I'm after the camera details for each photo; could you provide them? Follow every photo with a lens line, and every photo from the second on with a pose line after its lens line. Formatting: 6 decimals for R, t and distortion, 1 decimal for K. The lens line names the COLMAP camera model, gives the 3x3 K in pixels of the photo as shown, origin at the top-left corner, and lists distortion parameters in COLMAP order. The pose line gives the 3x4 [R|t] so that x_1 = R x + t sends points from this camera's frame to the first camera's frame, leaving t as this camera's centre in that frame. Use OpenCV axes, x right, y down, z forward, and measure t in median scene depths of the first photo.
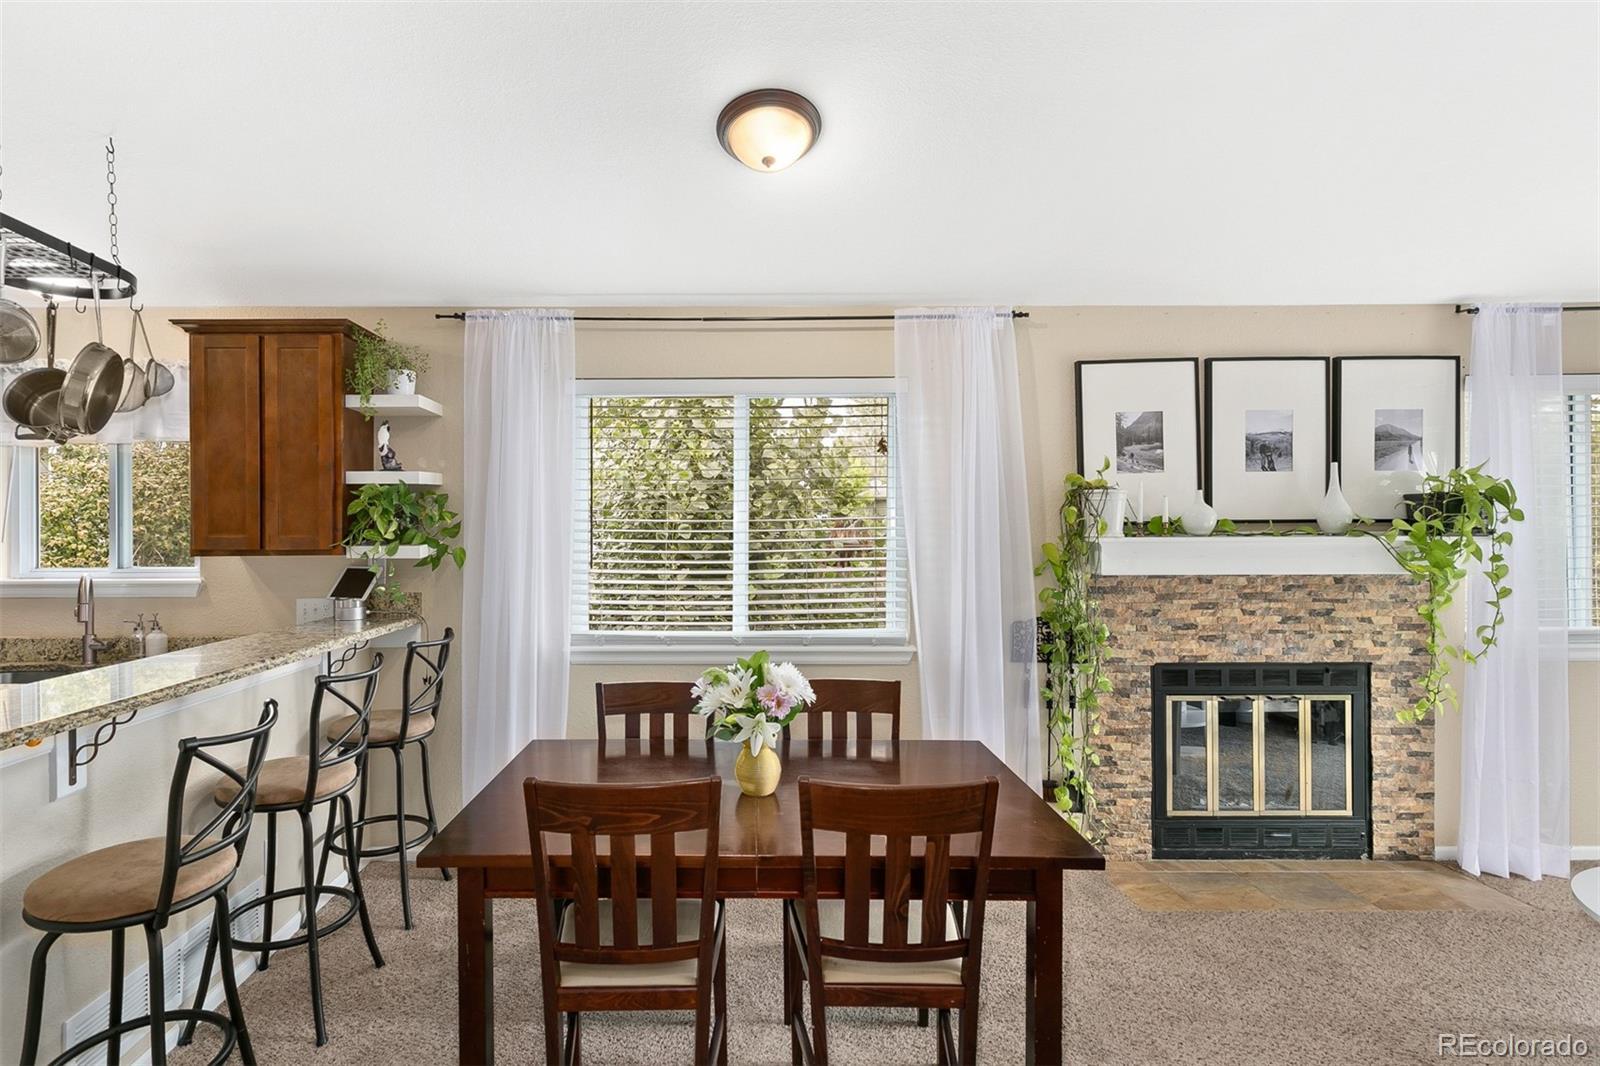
lens RADIAL K [[773.0, 0, 800.0], [0, 773.0, 533.0], [0, 0, 1]] dist [0.021192, 0.000387]
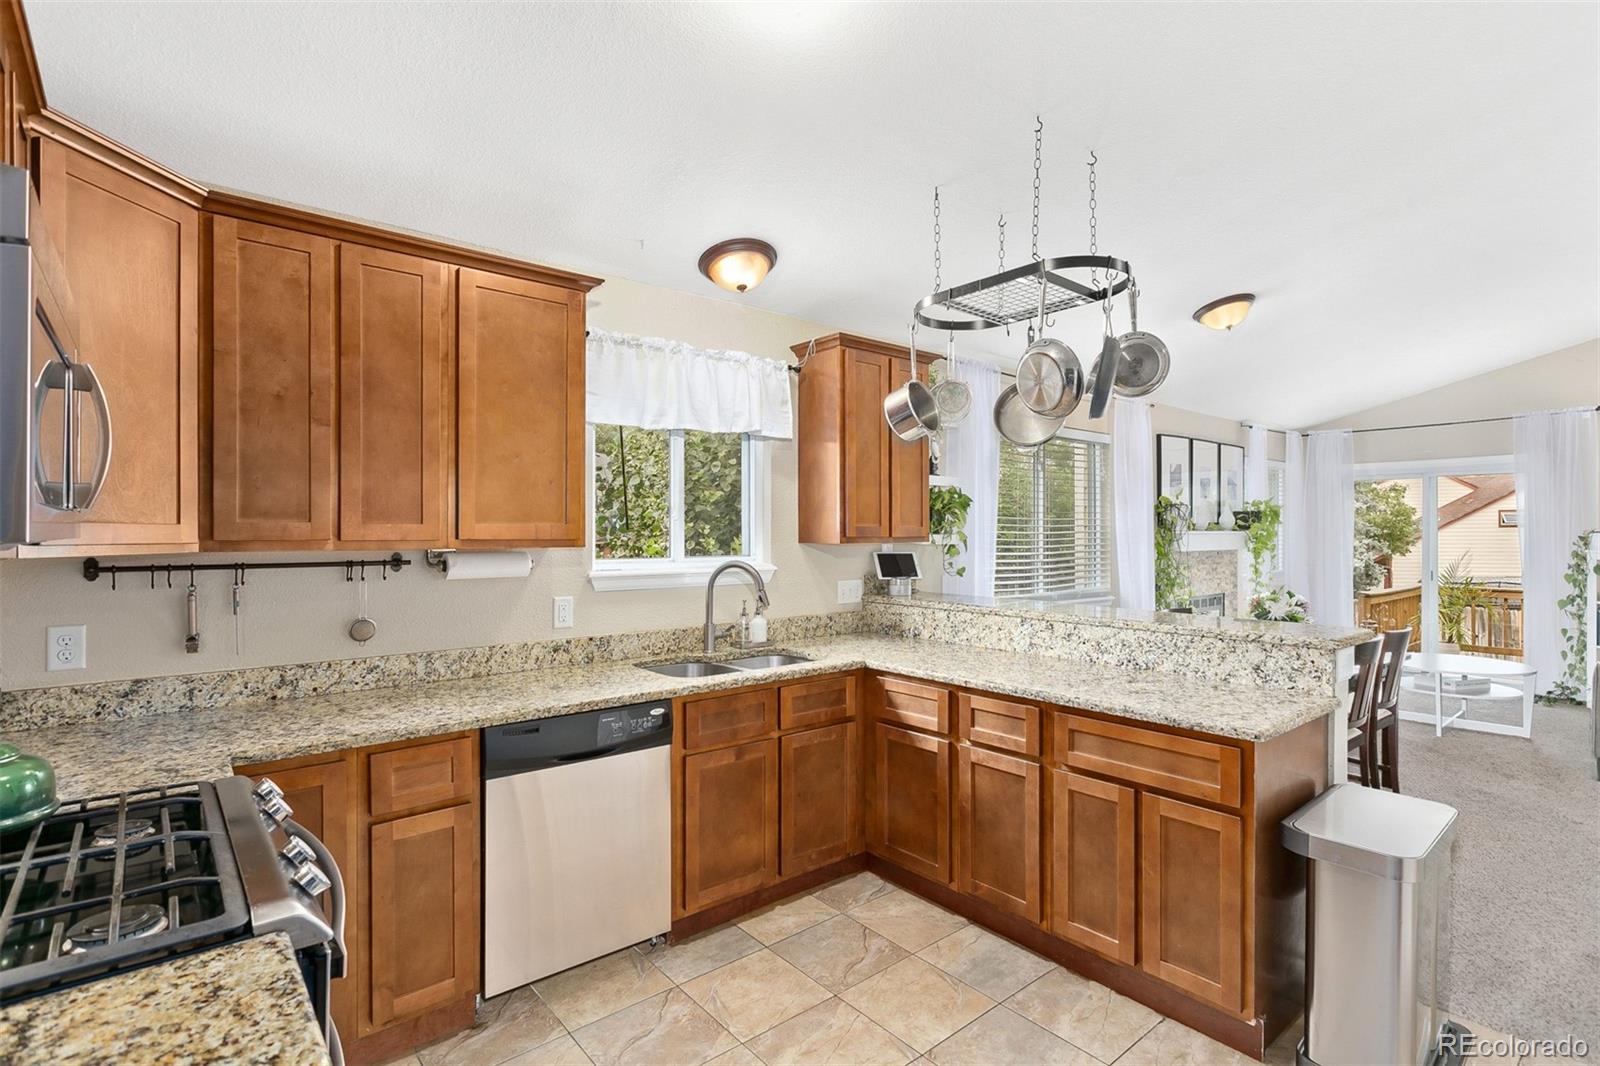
lens RADIAL K [[773.0, 0, 800.0], [0, 773.0, 533.0], [0, 0, 1]] dist [0.021192, 0.000387]
pose [[0.761421, 0.005275, 0.648236, -1.558774], [-0.007027, 0.999975, 0.000117, 0.015799], [-0.648219, -0.004644, 0.761440, 0.180048]]
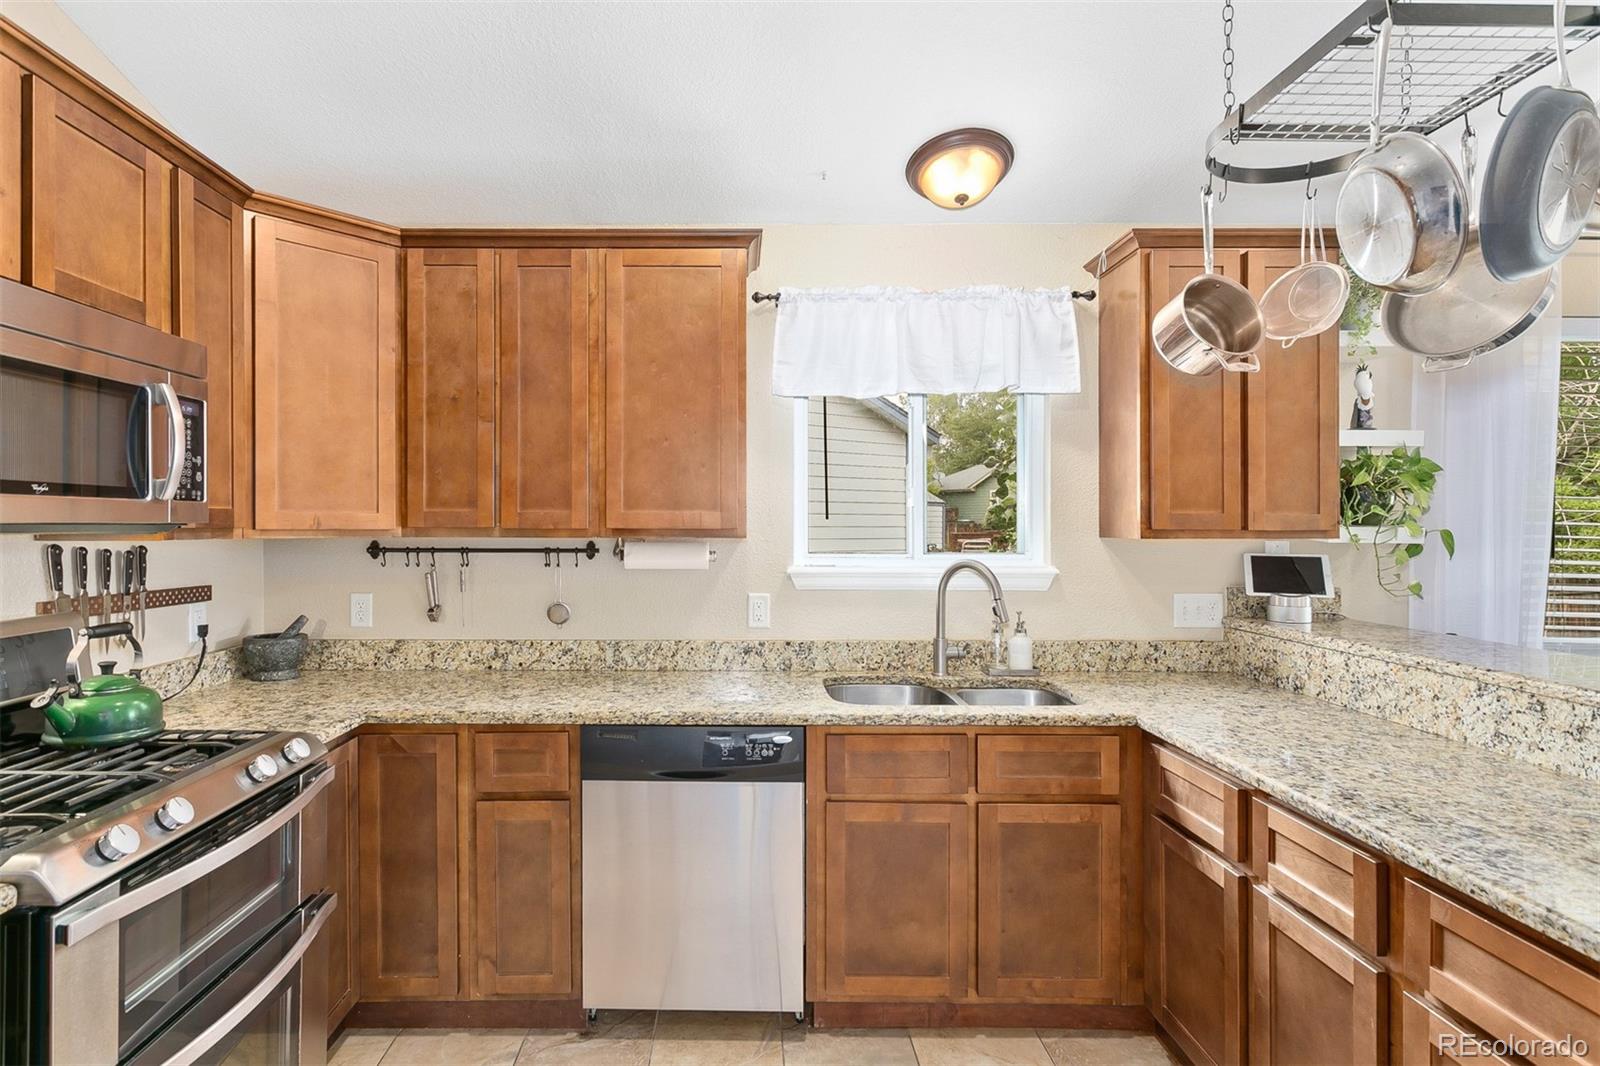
lens RADIAL K [[801.5, 0, 798.4], [0, 801.5, 527.9], [0, 0, 1]] dist [0.012699, 0.000693]
pose [[0.999916, 0.008610, 0.009674, -1.133914], [-0.008660, 0.999949, 0.005121, 0.019004], [-0.009630, -0.005204, 0.999940, 0.205246]]
